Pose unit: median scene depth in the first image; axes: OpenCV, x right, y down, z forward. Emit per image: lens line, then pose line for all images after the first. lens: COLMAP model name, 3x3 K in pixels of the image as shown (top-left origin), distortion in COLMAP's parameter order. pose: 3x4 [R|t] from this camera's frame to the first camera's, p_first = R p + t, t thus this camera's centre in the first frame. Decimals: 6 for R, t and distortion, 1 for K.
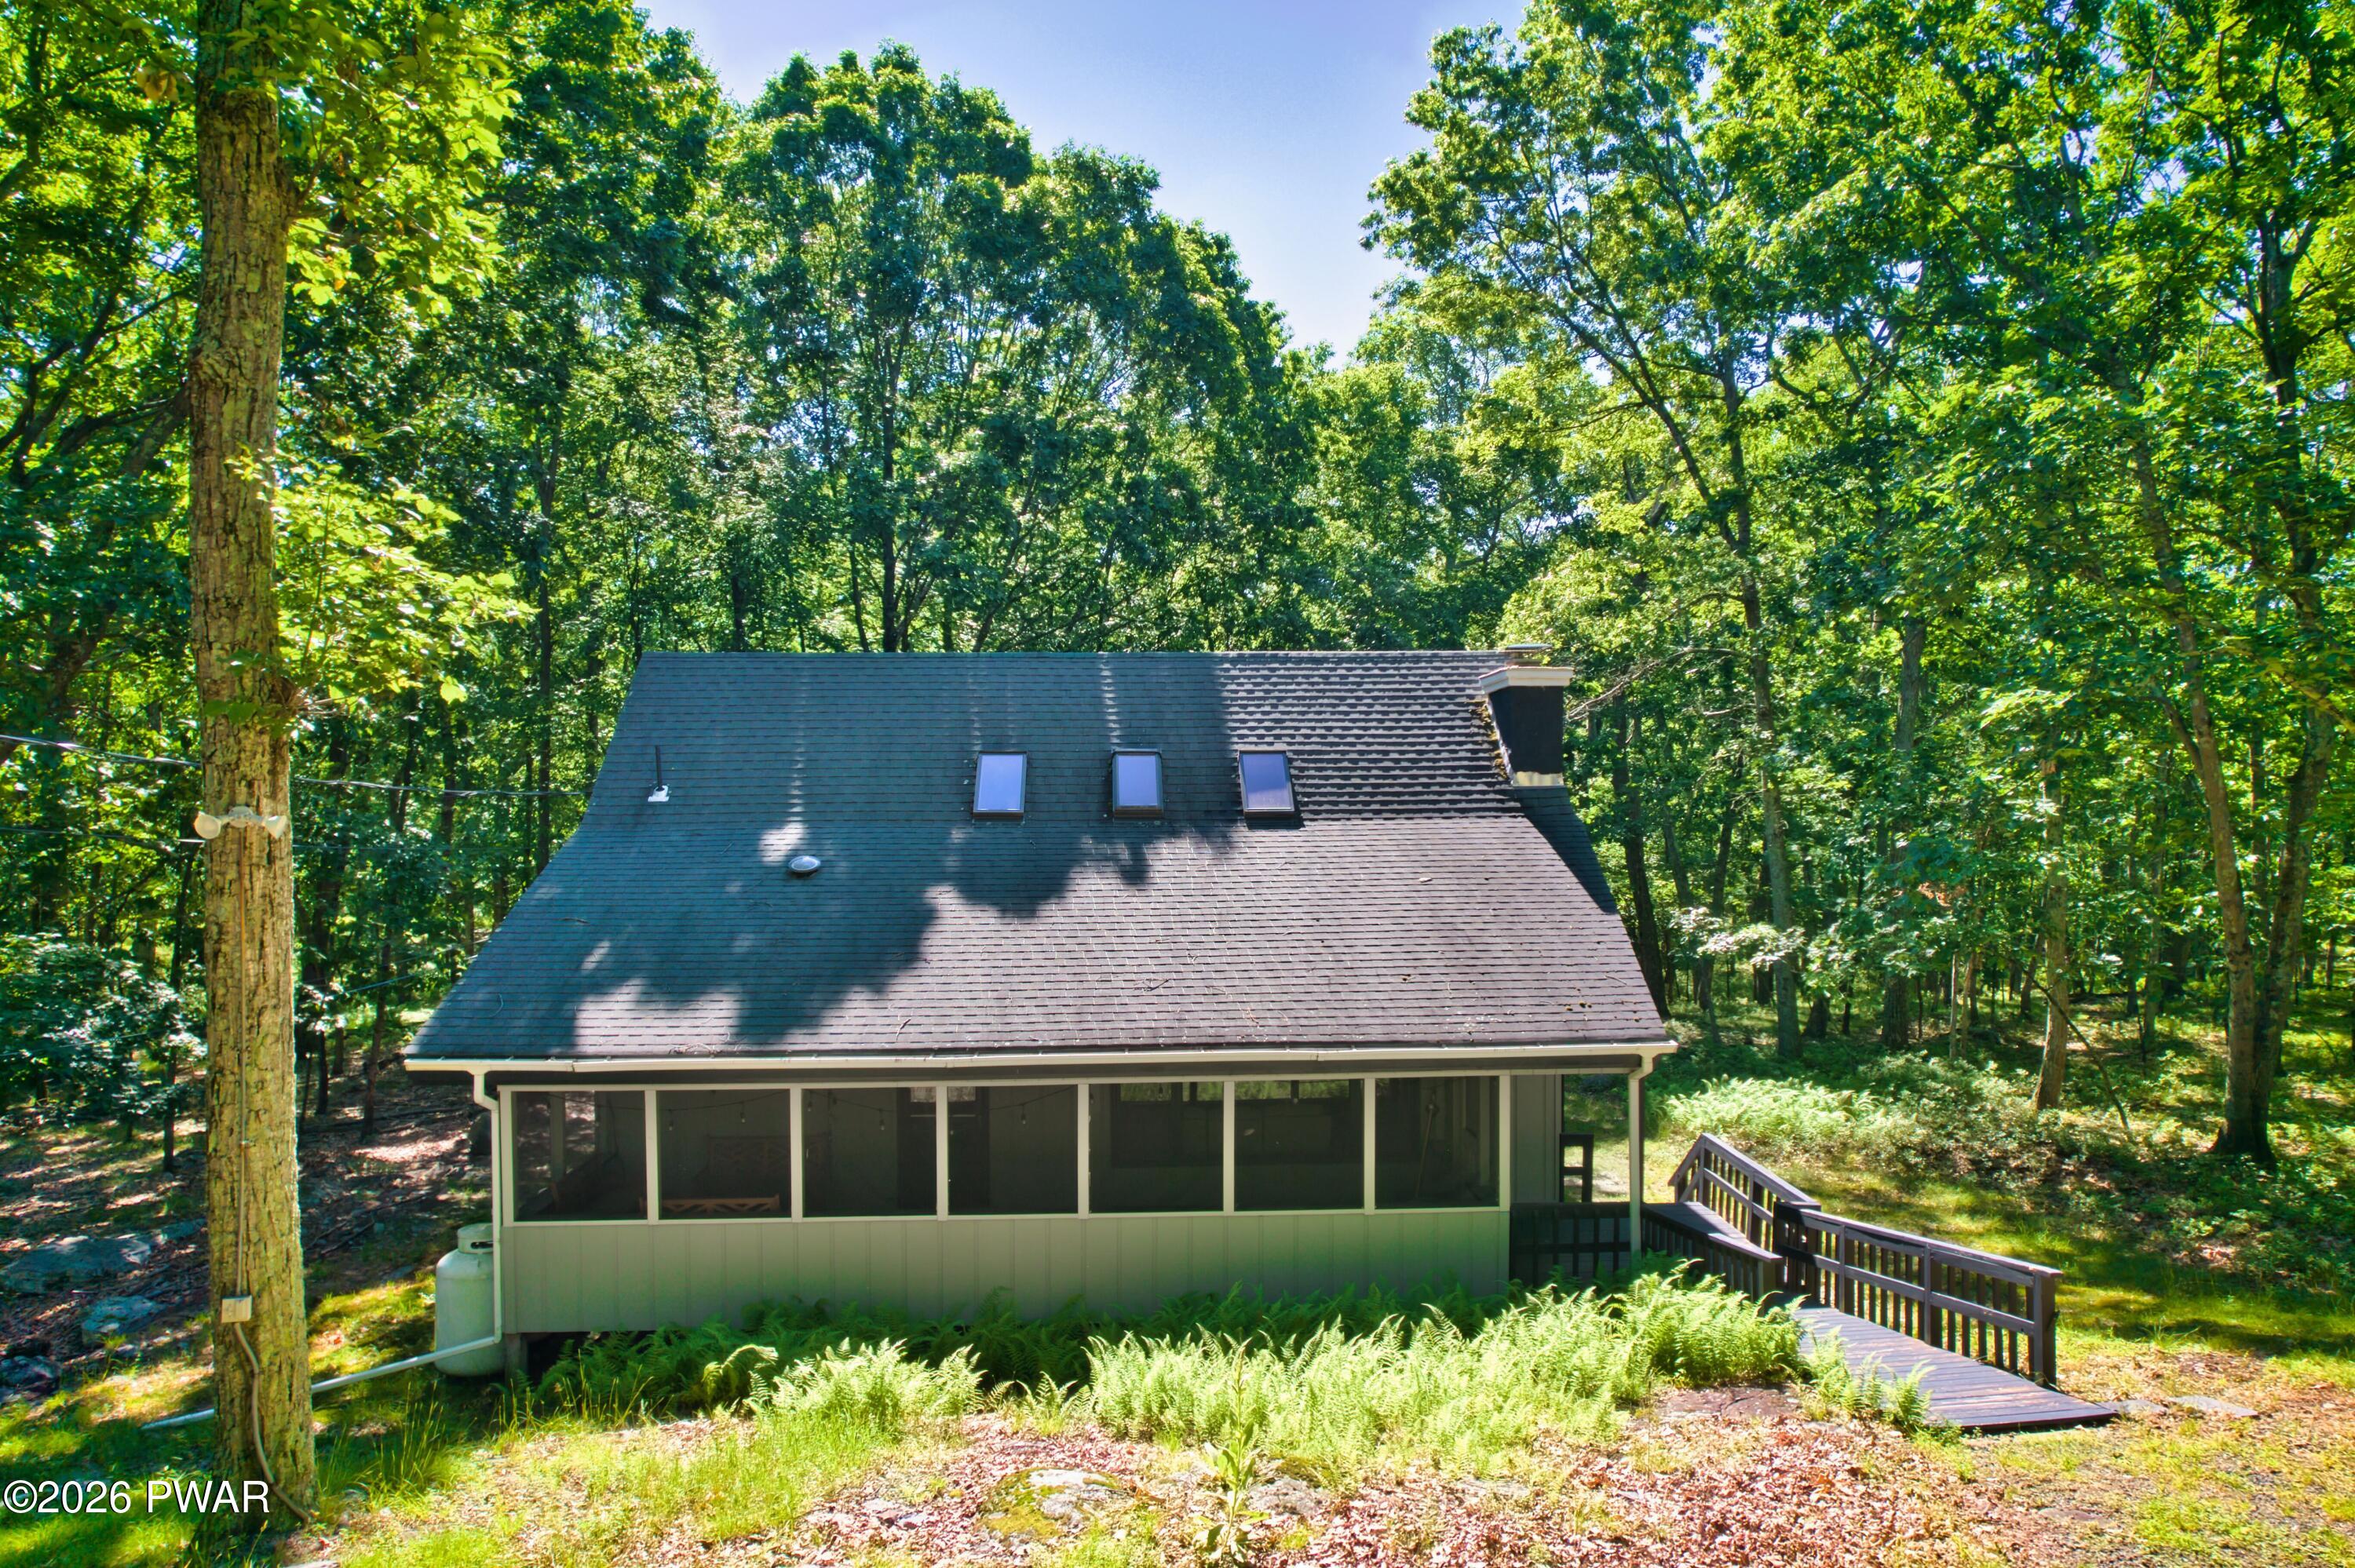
lens RADIAL K [[1474.1, 0, 1180.0], [0, 1474.1, 786.3], [0, 0, 1]] dist [-0.000023, 0.003123]
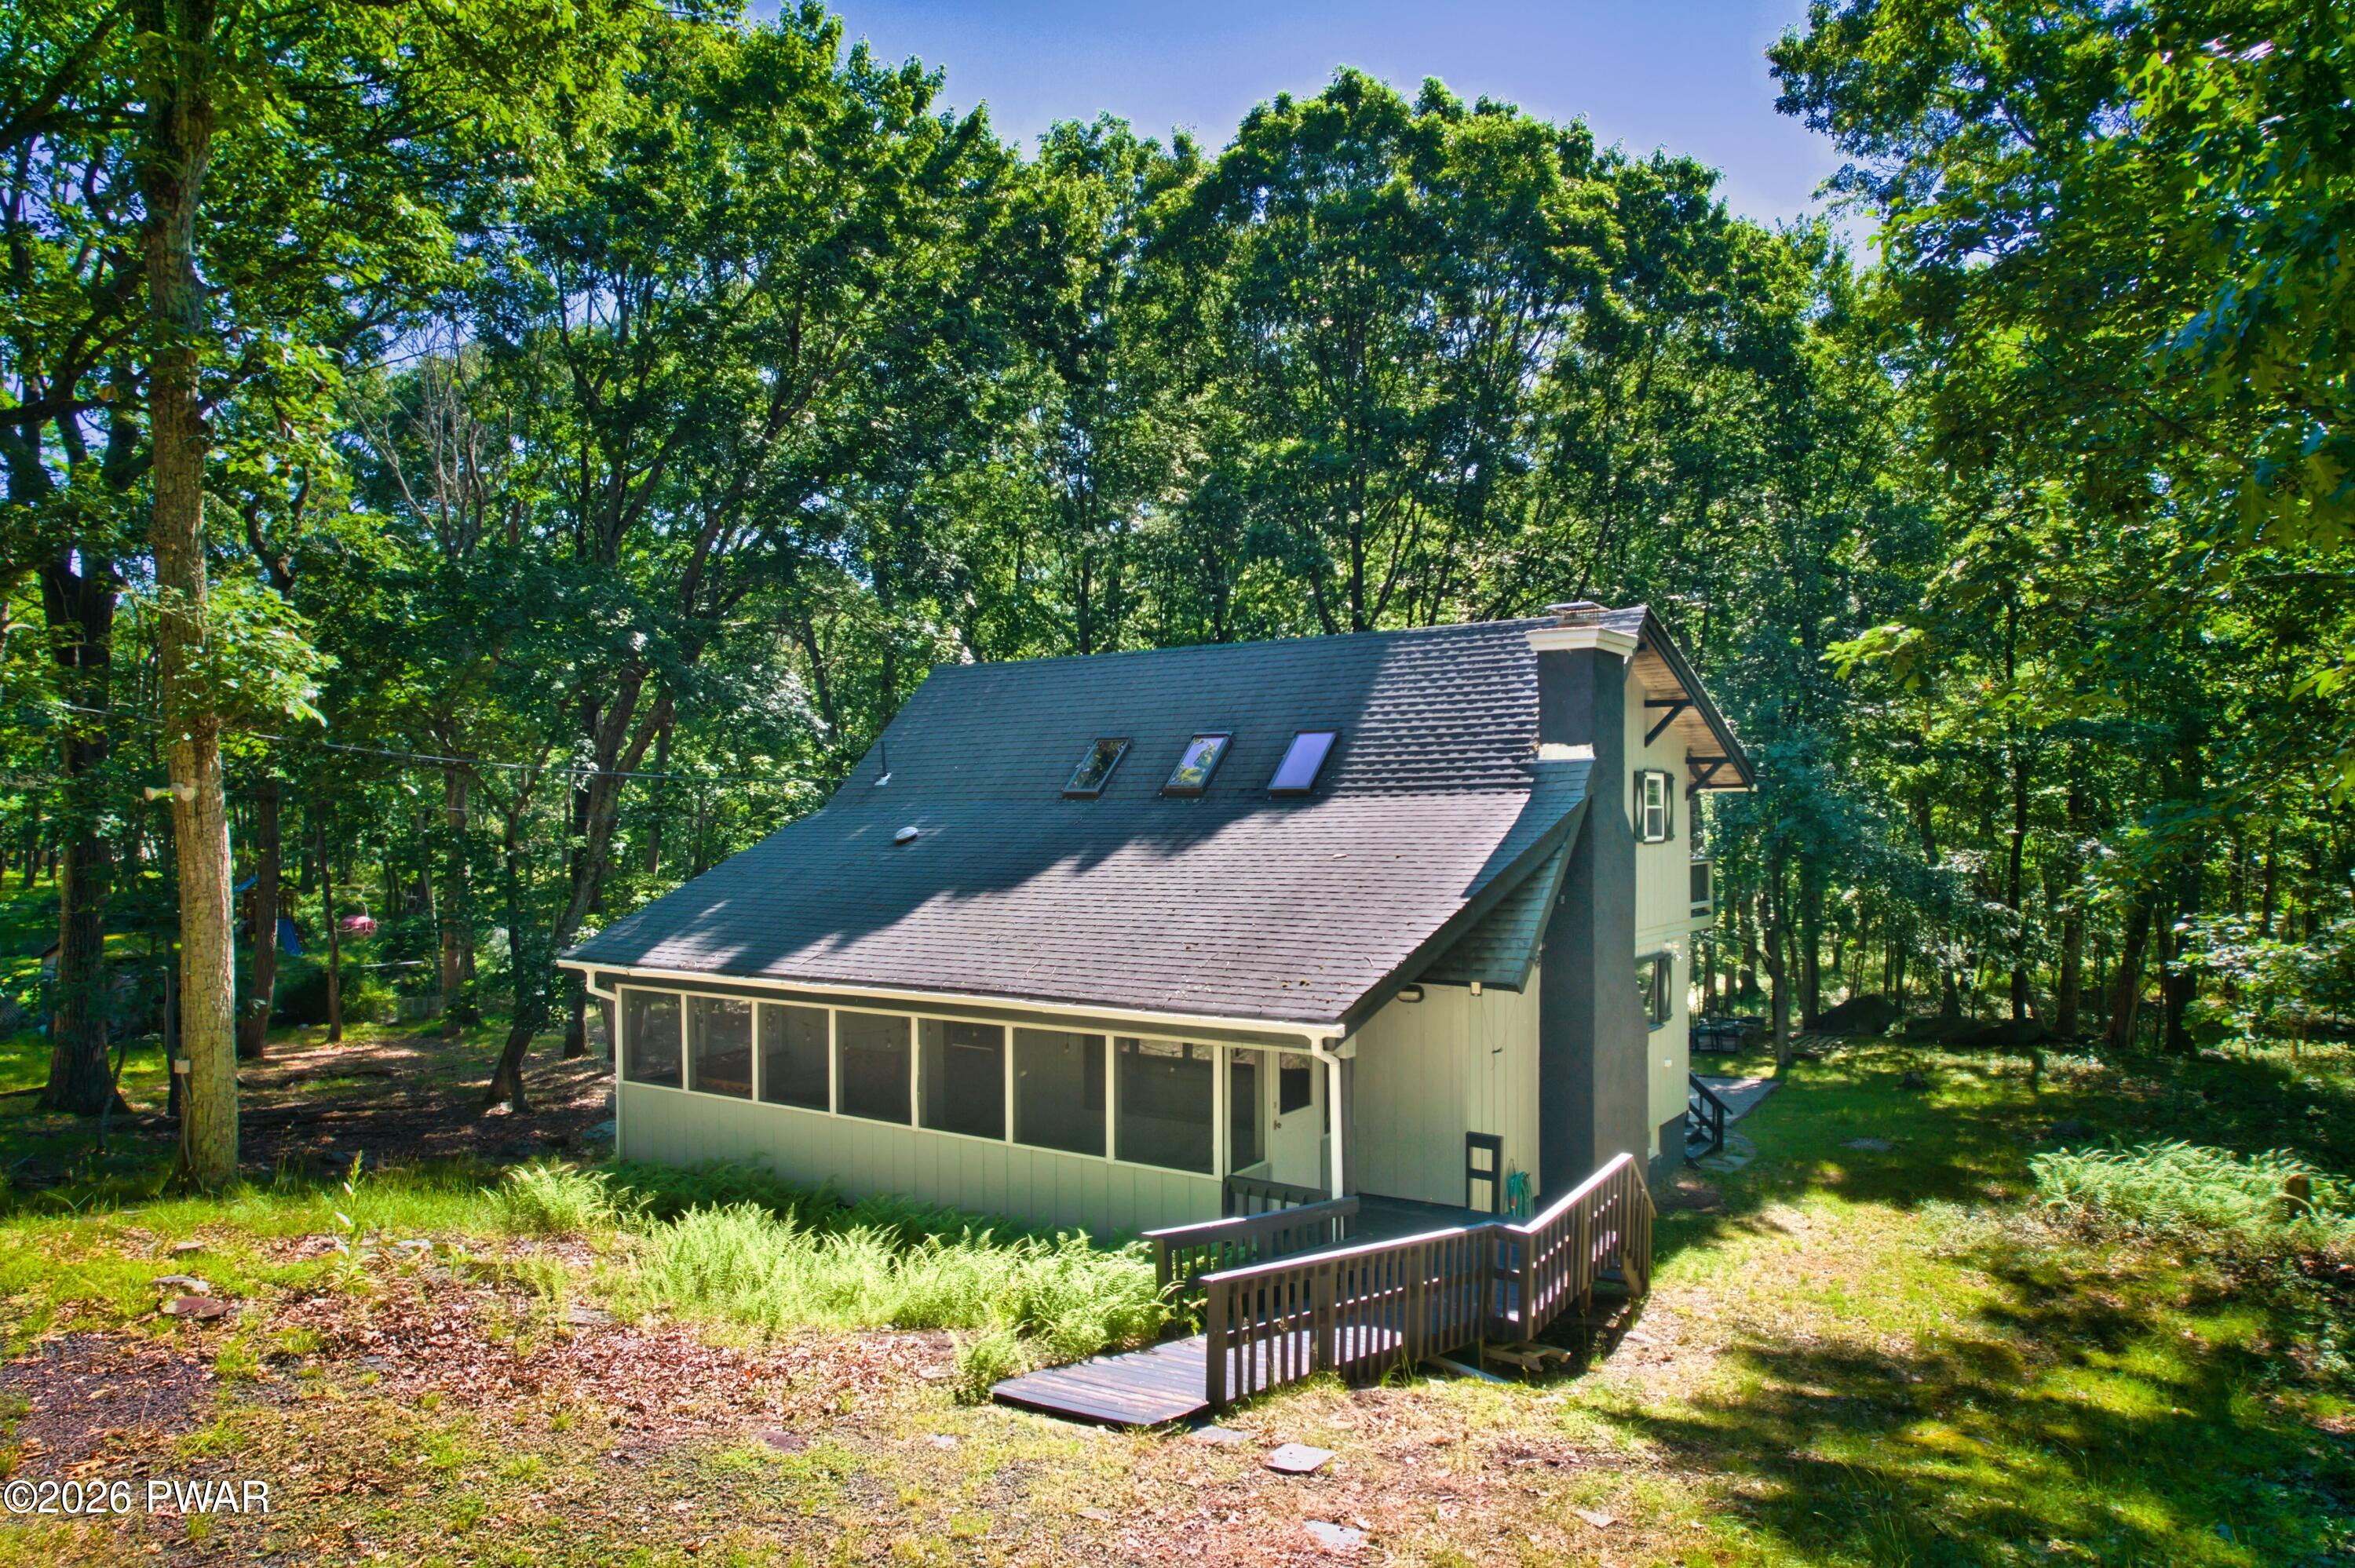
lens RADIAL K [[1474.1, 0, 1177.6], [0, 1474.1, 807.0], [0, 0, 1]] dist [-0.000023, 0.003123]
pose [[0.808375, 0.000848, -0.588667, 0.784218], [0.008111, 0.999888, 0.012579, 0.021429], [0.588611, -0.014943, 0.808278, 0.177123]]
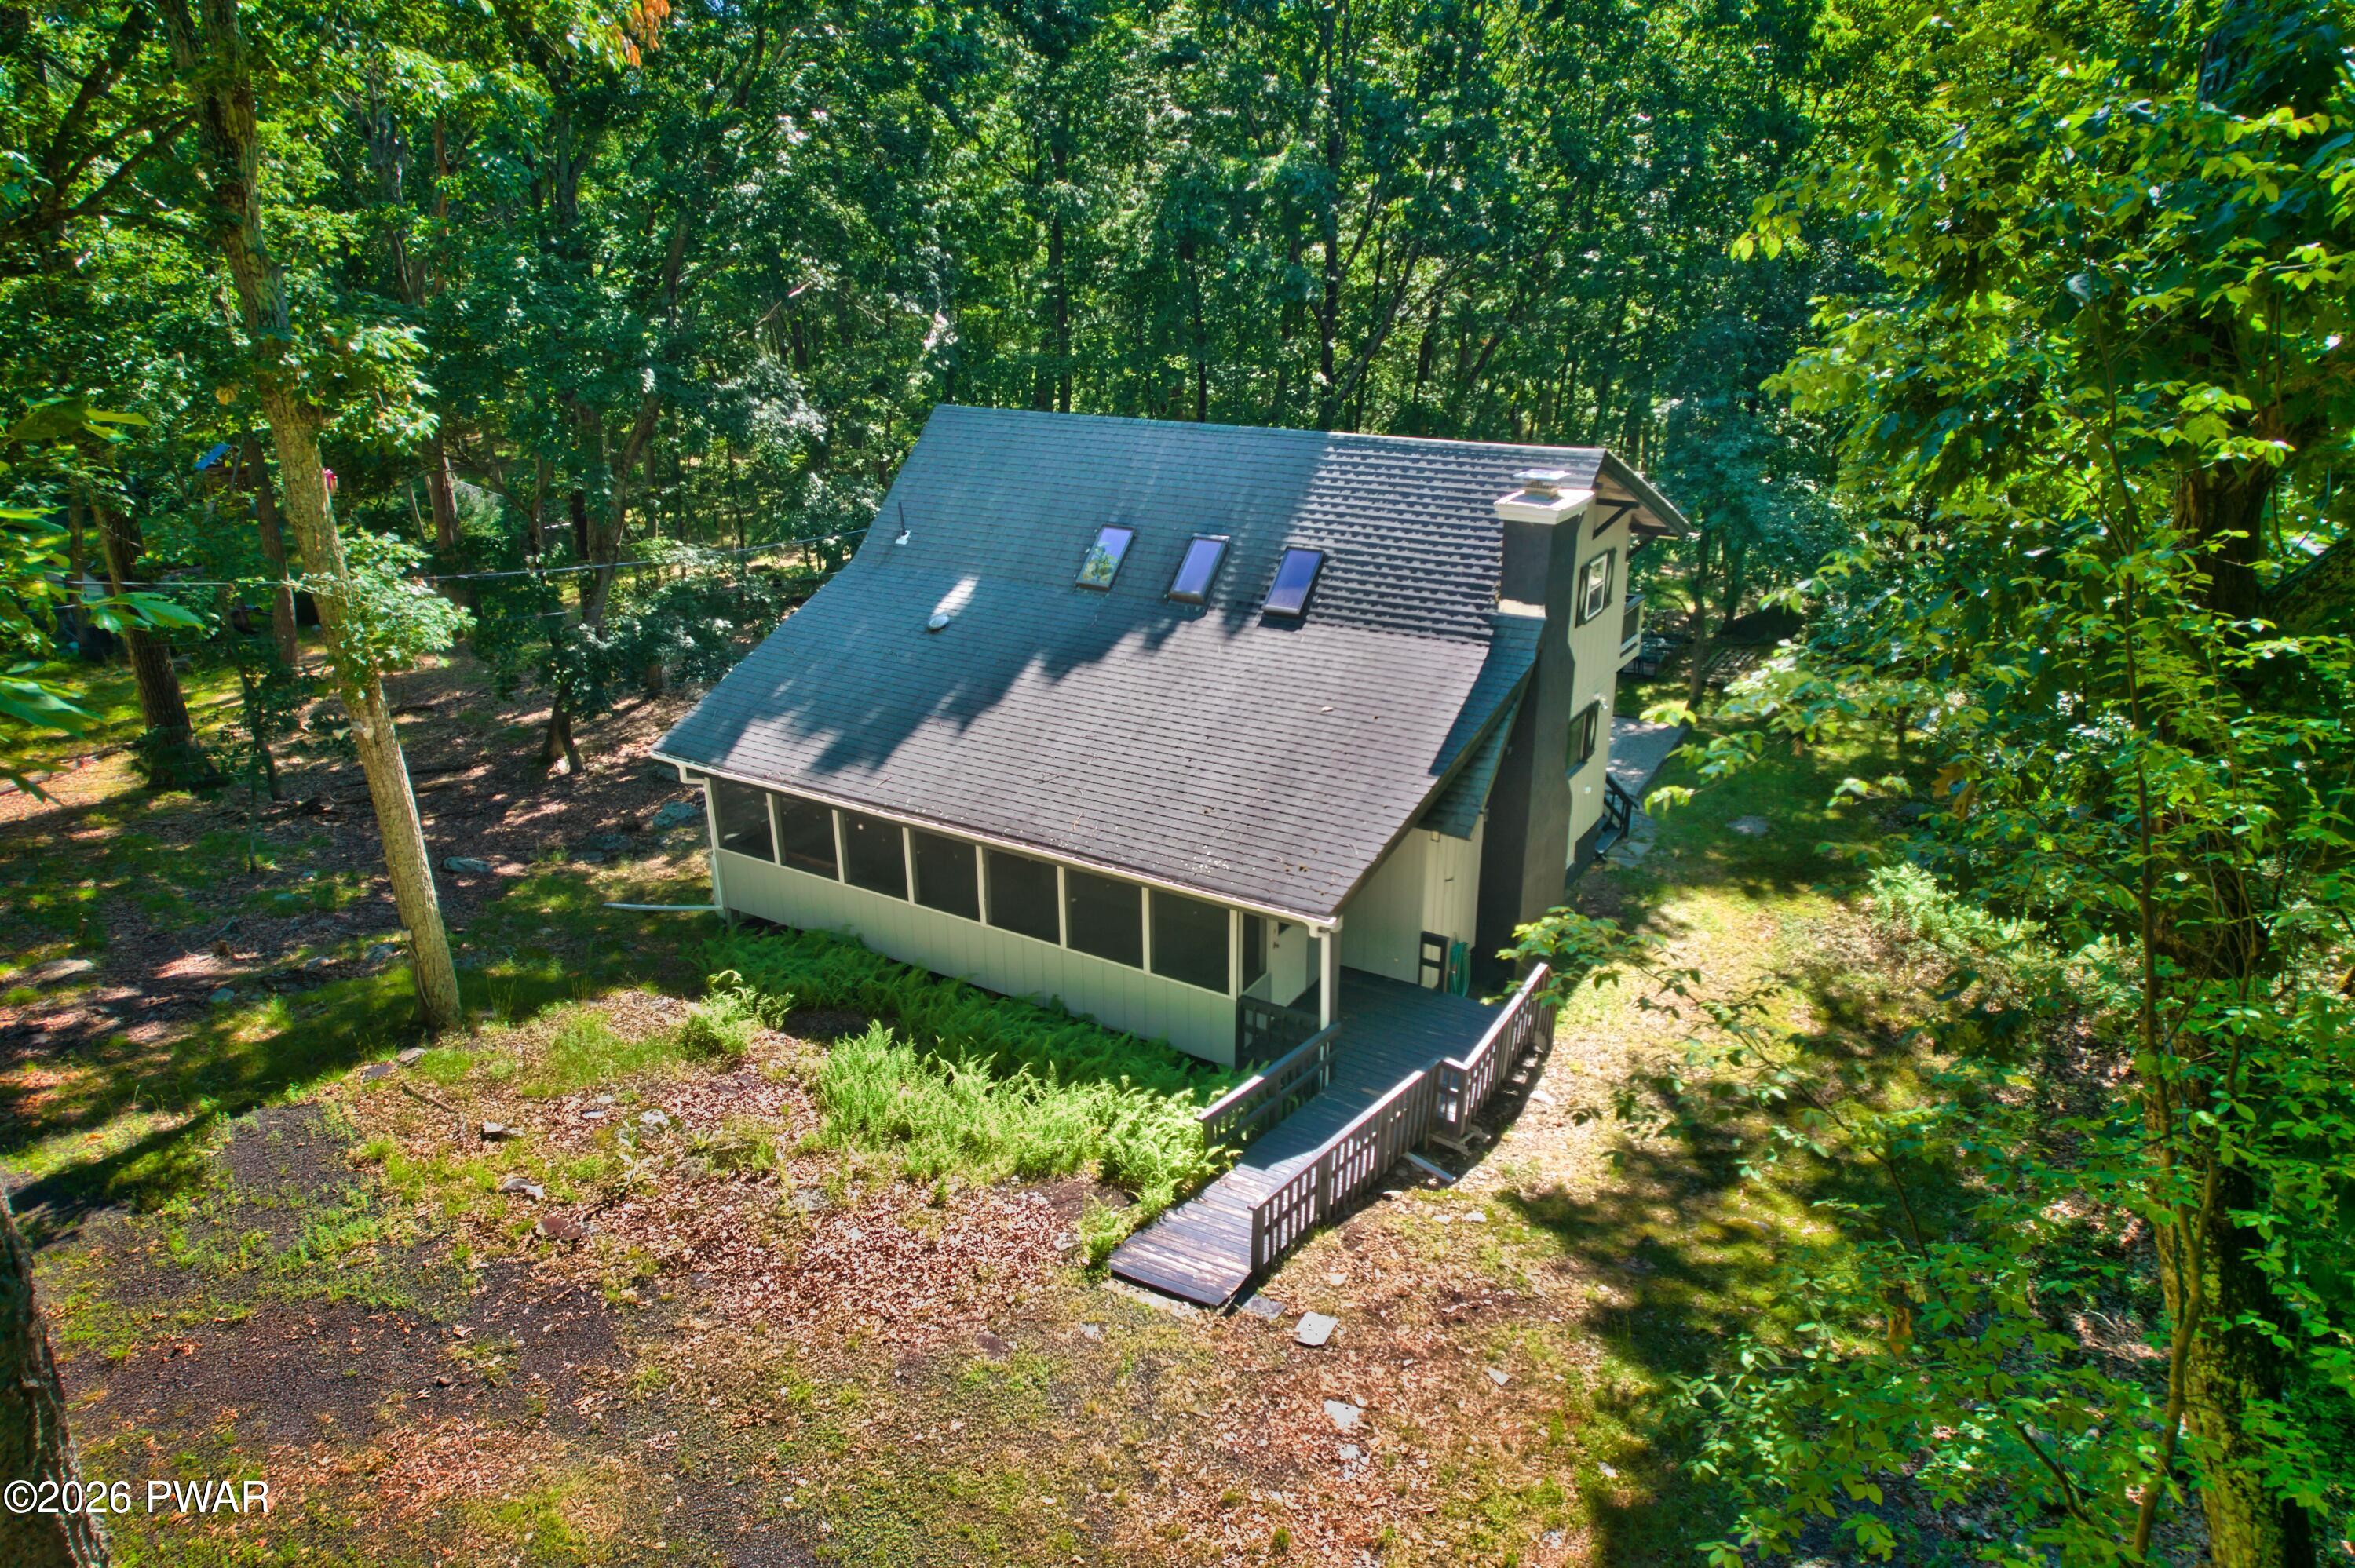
lens RADIAL K [[1474.1, 0, 1190.6], [0, 1474.1, 787.6], [0, 0, 1]] dist [-0.000023, 0.003123]
pose [[0.835833, 0.192926, -0.513967, 0.823397], [0.010180, 0.930608, 0.365875, -0.368089], [0.548889, -0.311043, 0.775869, 0.019408]]
